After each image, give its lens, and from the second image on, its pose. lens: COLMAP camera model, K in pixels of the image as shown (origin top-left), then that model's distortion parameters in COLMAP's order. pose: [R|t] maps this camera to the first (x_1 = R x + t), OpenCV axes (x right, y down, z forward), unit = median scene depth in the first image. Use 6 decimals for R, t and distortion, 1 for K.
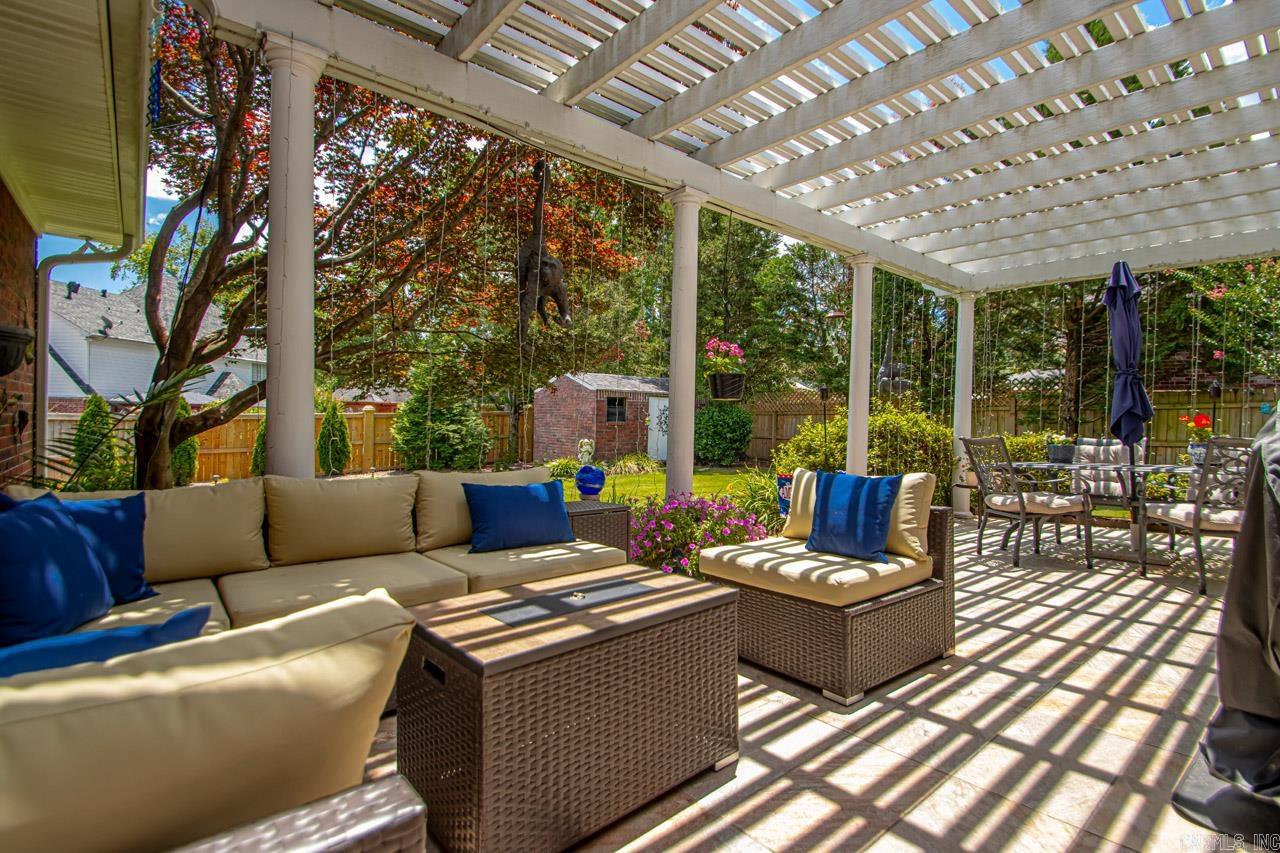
lens RADIAL K [[609.0, 0, 641.1], [0, 609.0, 425.2], [0, 0, 1]] dist [-0.001261, -0.000513]
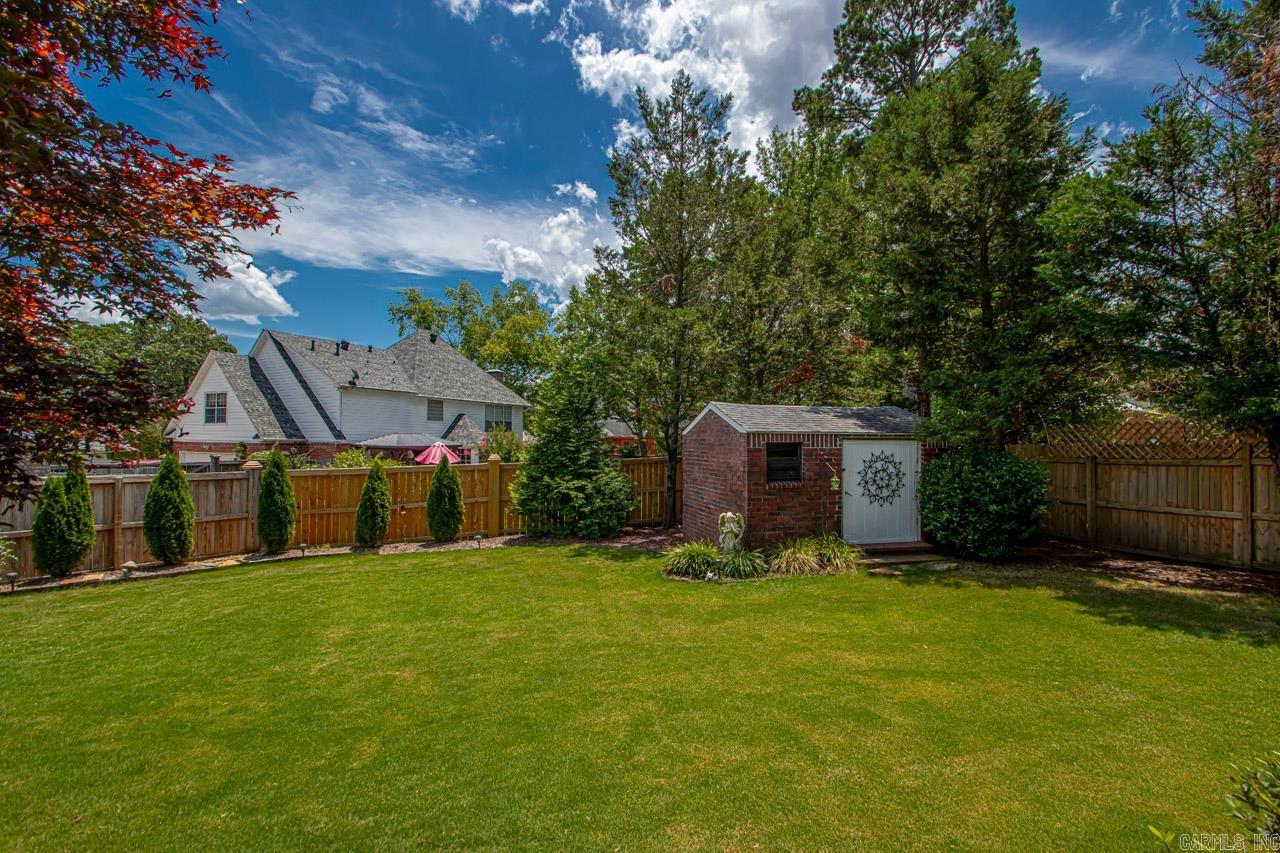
lens RADIAL K [[609.0, 0, 637.8], [0, 609.0, 429.4], [0, 0, 1]] dist [-0.001261, -0.000513]
pose [[0.916414, -0.024139, -0.399503, 0.068445], [0.009314, 0.999195, -0.039010, -0.035465], [0.400123, 0.032028, 0.915901, 0.350785]]
